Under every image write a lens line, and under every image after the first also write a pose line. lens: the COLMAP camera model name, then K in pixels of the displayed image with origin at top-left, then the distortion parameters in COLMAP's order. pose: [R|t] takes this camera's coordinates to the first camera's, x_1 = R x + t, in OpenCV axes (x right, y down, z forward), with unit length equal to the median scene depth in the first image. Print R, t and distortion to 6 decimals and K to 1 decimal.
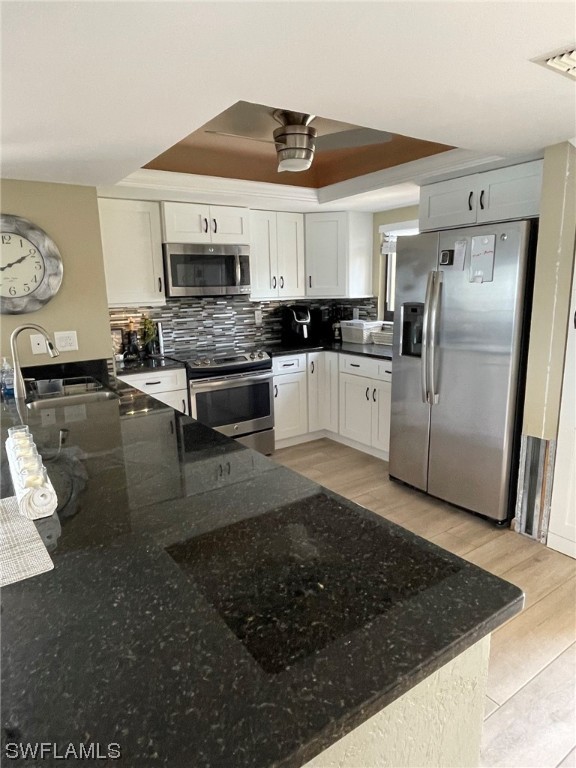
lens RADIAL K [[479.2, 0, 286.3], [0, 479.2, 385.3], [0, 0, 1]] dist [0.006948, -0.001417]
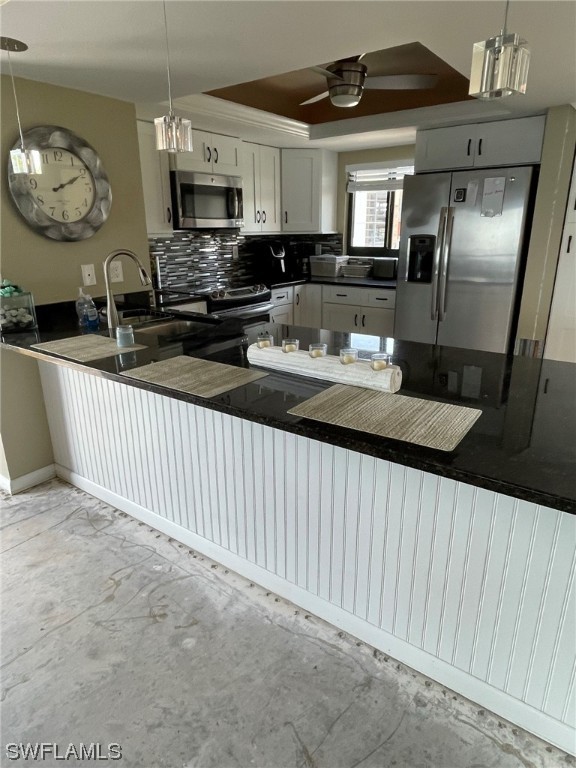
lens RADIAL K [[479.2, 0, 289.3], [0, 479.2, 383.4], [0, 0, 1]] dist [0.006948, -0.001417]
pose [[0.942593, -0.088717, 0.321944, -0.349526], [0.054935, 0.992126, 0.112557, 0.029489], [-0.329395, -0.088410, 0.940044, -0.020812]]
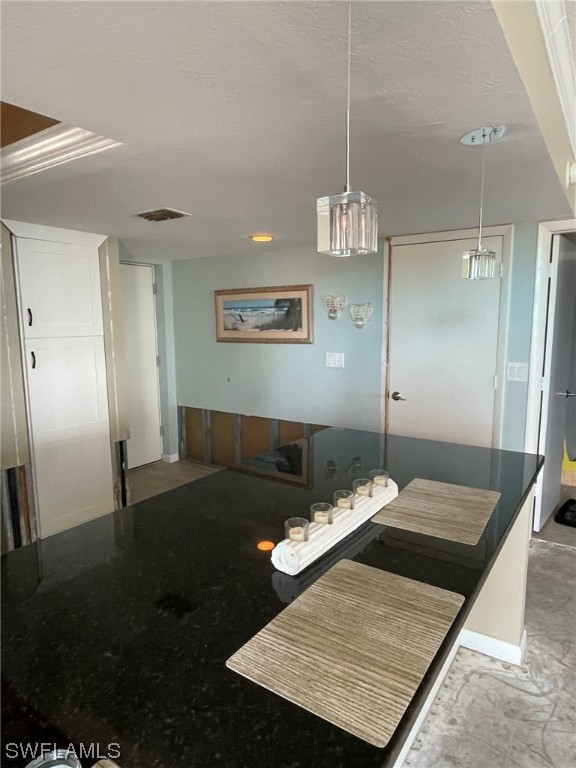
lens RADIAL K [[479.2, 0, 282.4], [0, 479.2, 380.1], [0, 0, 1]] dist [0.006948, -0.001417]
pose [[-0.359519, -0.094853, 0.928304, -0.491374], [0.207487, 0.961790, 0.178631, -0.105877], [-0.909778, 0.256833, -0.326101, 0.483885]]
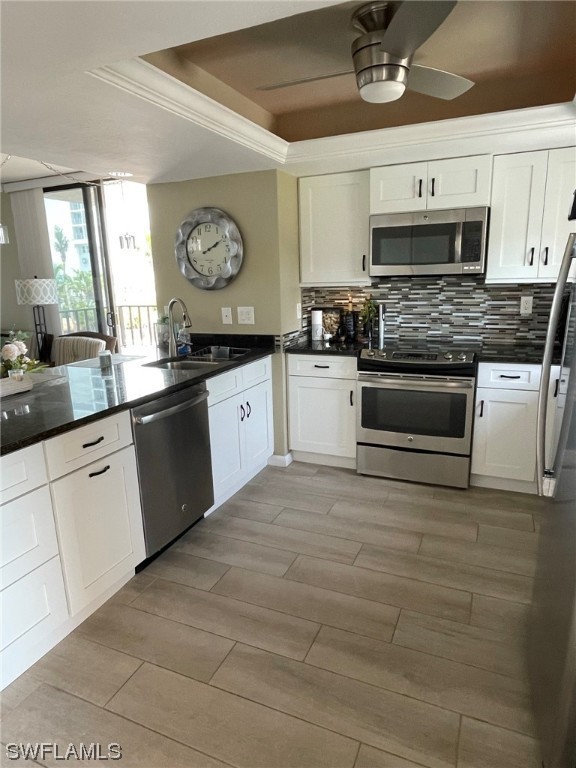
lens RADIAL K [[479.2, 0, 282.3], [0, 479.2, 388.8], [0, 0, 1]] dist [0.006948, -0.001417]
pose [[0.530159, 0.208783, -0.821792, 0.421943], [-0.158186, 0.976548, 0.146050, -0.078337], [0.833012, 0.052566, 0.550752, 0.353467]]
